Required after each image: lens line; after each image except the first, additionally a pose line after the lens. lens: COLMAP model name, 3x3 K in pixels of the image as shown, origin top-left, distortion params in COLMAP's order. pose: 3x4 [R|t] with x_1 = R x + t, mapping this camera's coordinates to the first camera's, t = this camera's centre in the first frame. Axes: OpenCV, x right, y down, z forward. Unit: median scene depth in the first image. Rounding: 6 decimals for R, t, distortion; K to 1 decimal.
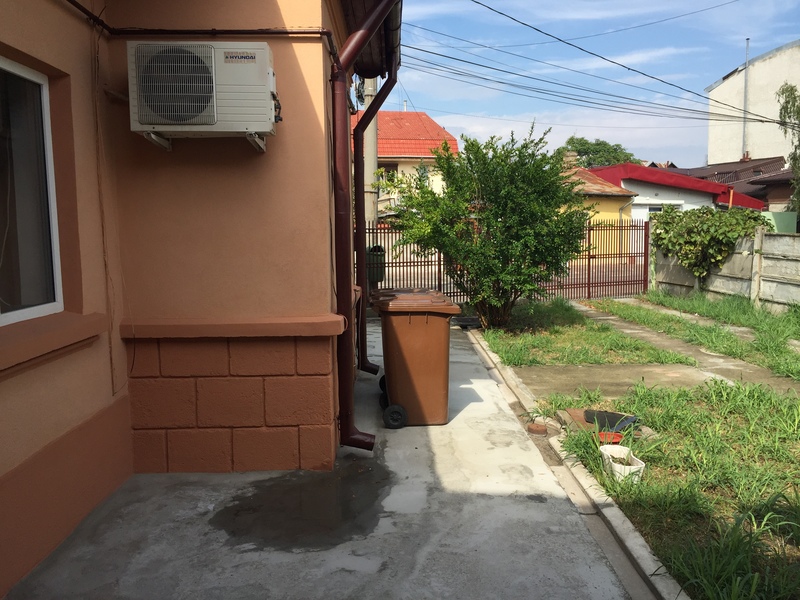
lens RADIAL K [[669.2, 0, 400.0], [0, 669.2, 300.0], [0, 0, 1]] dist [0.054796, -0.003558]
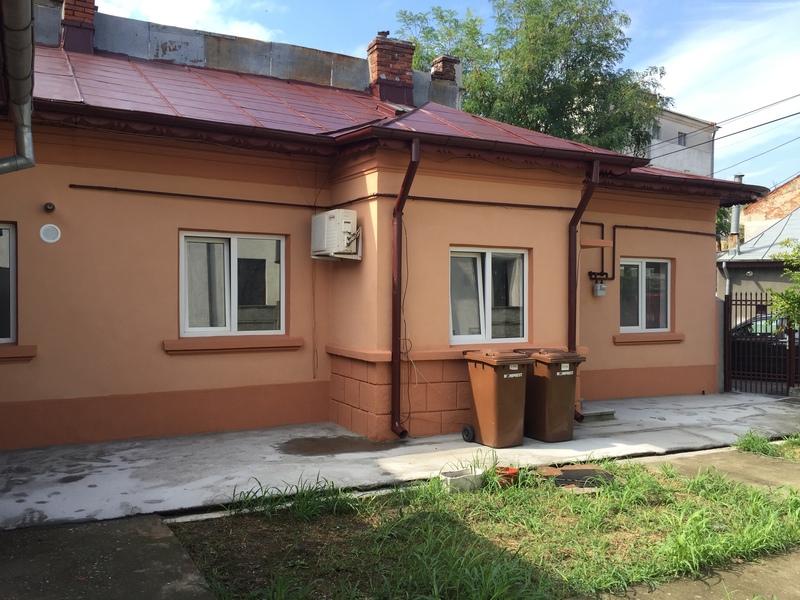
lens RADIAL K [[669.2, 0, 400.0], [0, 669.2, 300.0], [0, 0, 1]] dist [0.054796, -0.003558]
pose [[0.448320, 0.010795, -0.893808, 1.480939], [-0.099621, 0.994301, -0.037960, -0.046854], [0.888304, 0.106060, 0.446841, 0.265348]]
